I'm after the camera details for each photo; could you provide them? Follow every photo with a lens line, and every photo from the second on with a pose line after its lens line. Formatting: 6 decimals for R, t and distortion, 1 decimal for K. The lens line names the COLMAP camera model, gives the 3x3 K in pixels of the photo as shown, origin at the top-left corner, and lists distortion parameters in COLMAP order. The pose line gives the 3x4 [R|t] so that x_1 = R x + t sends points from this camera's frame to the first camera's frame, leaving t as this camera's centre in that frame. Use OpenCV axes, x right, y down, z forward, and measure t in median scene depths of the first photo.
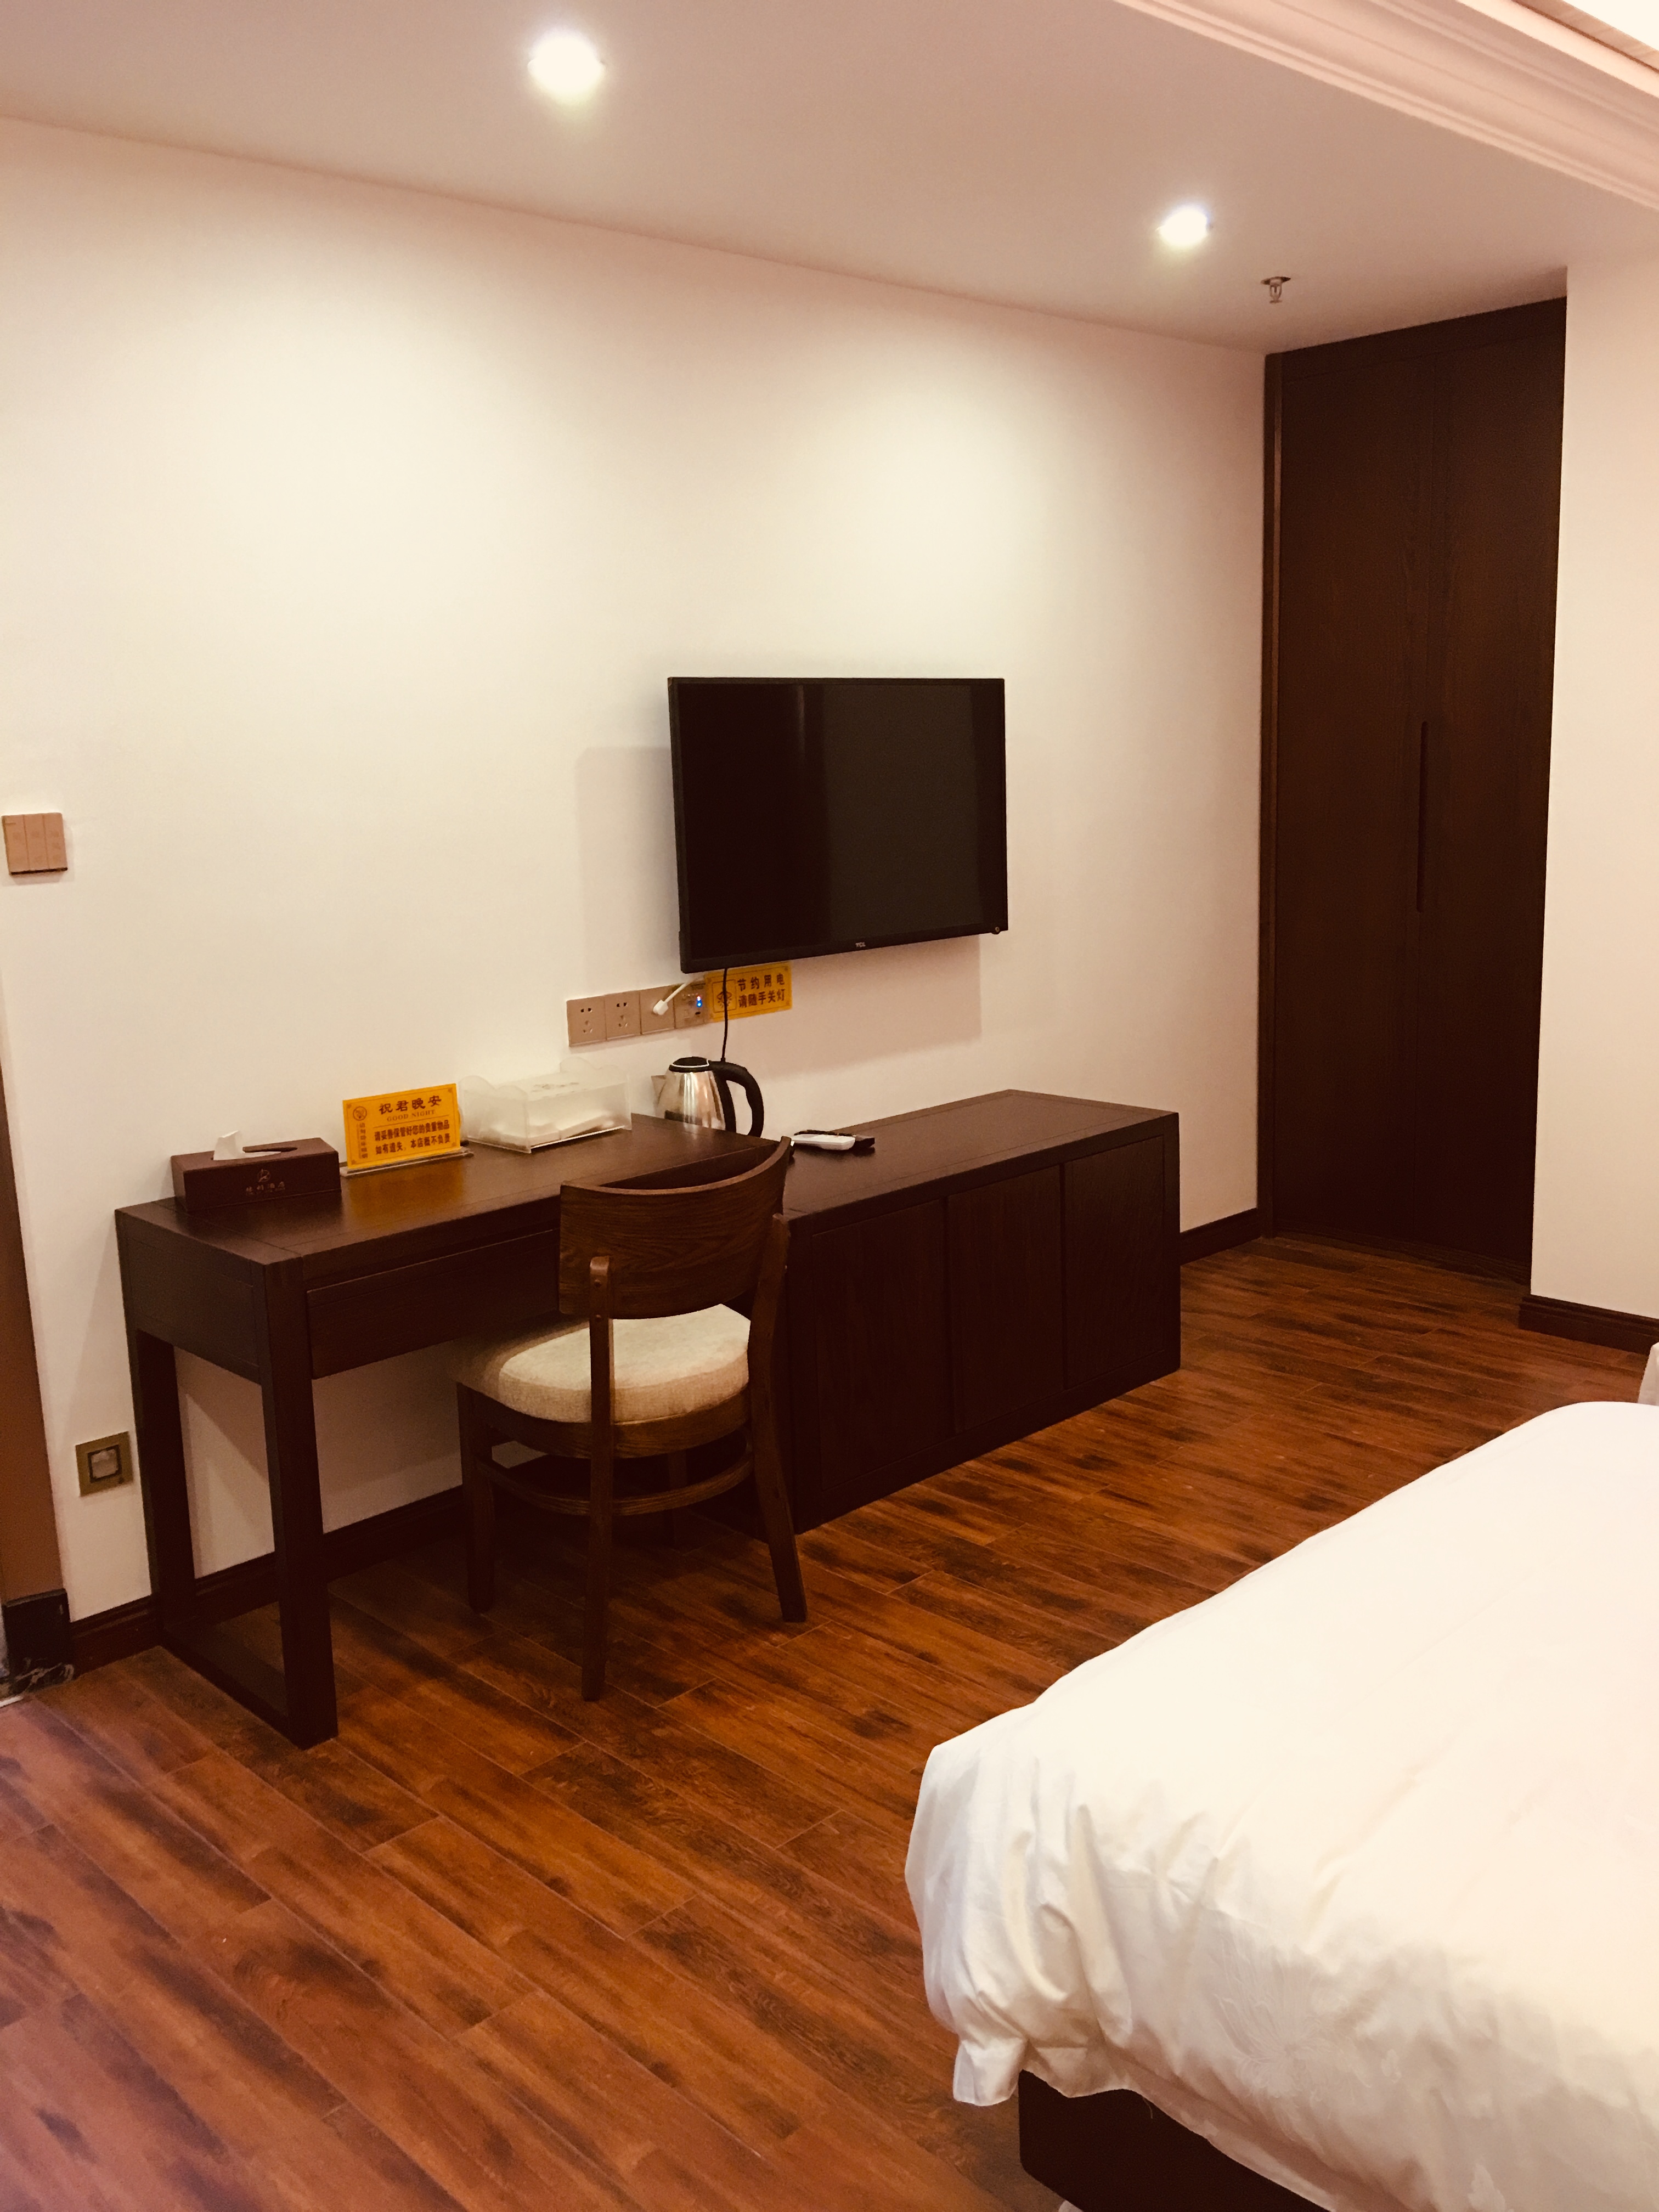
lens RADIAL K [[1905.4, 0, 829.5], [0, 1905.4, 1106.0], [0, 0, 1]] dist [-0.012696, -0.049428]
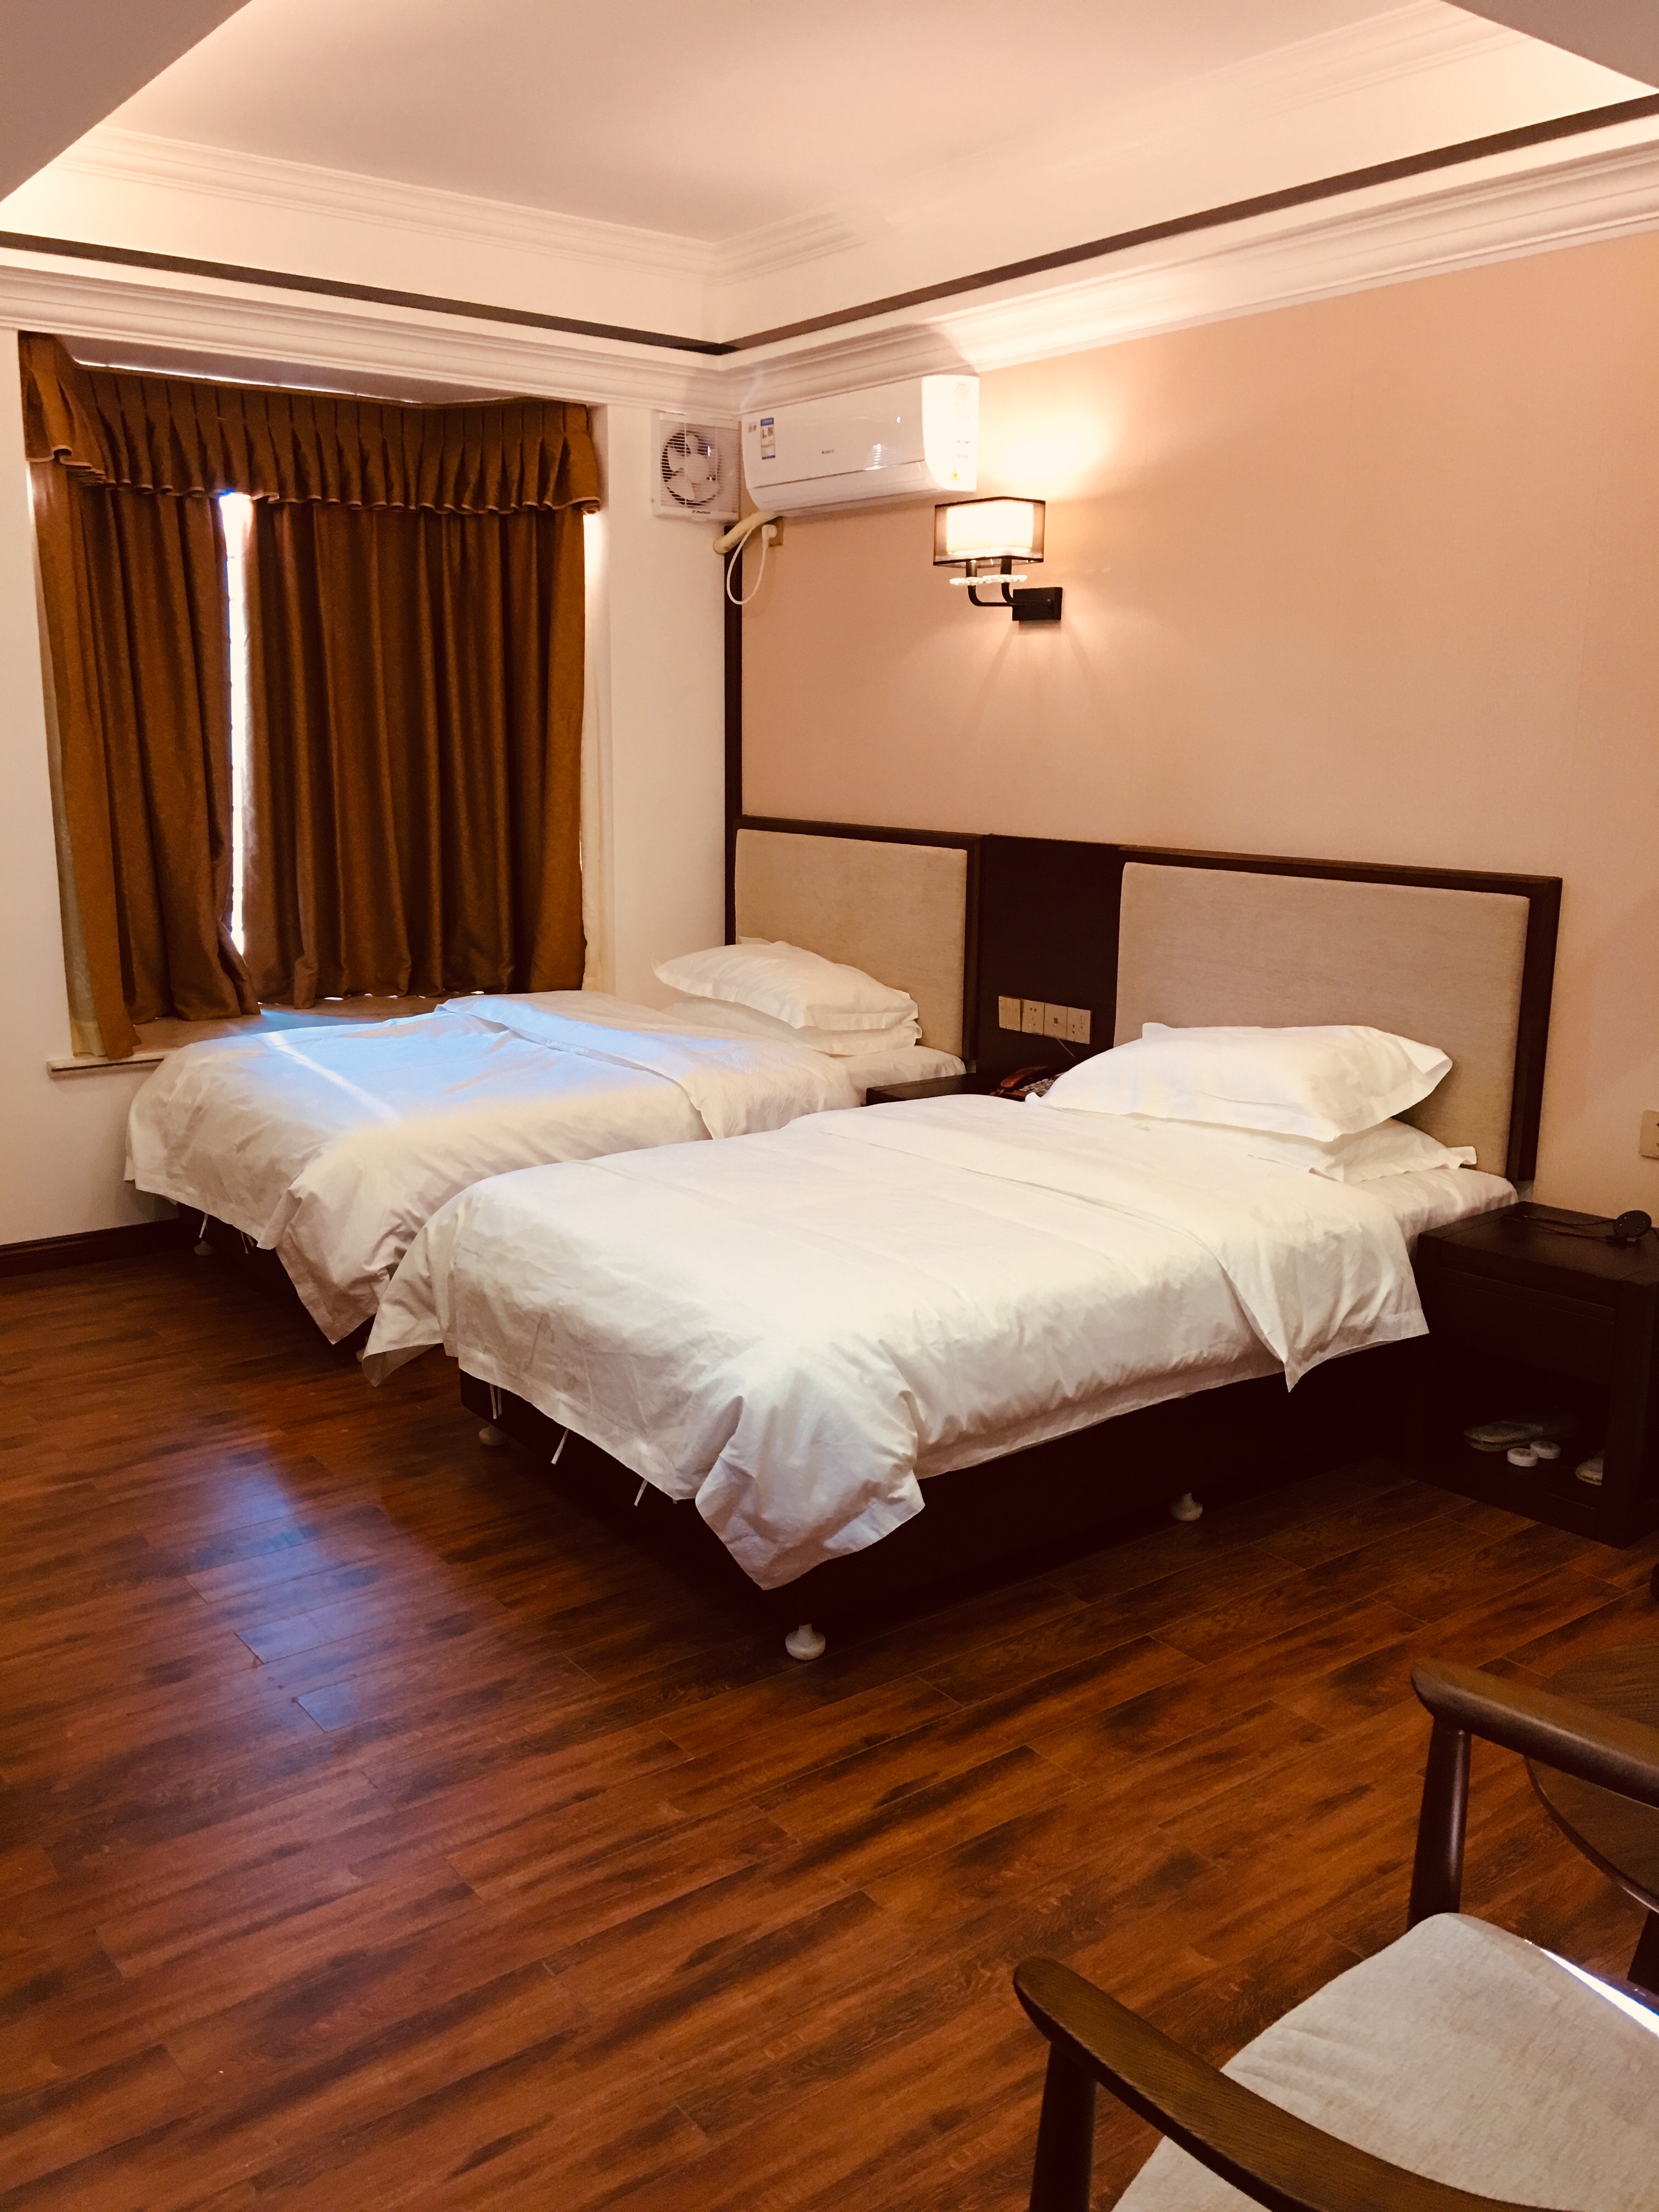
lens RADIAL K [[1854.0, 0, 829.5], [0, 1854.0, 1106.0], [0, 0, 1]] dist [-0.109340, -0.000690]
pose [[0.101107, -0.162057, 0.981588, -1.183521], [0.191022, 0.971449, 0.140707, -0.075087], [-0.976365, 0.173278, 0.129177, 0.603269]]
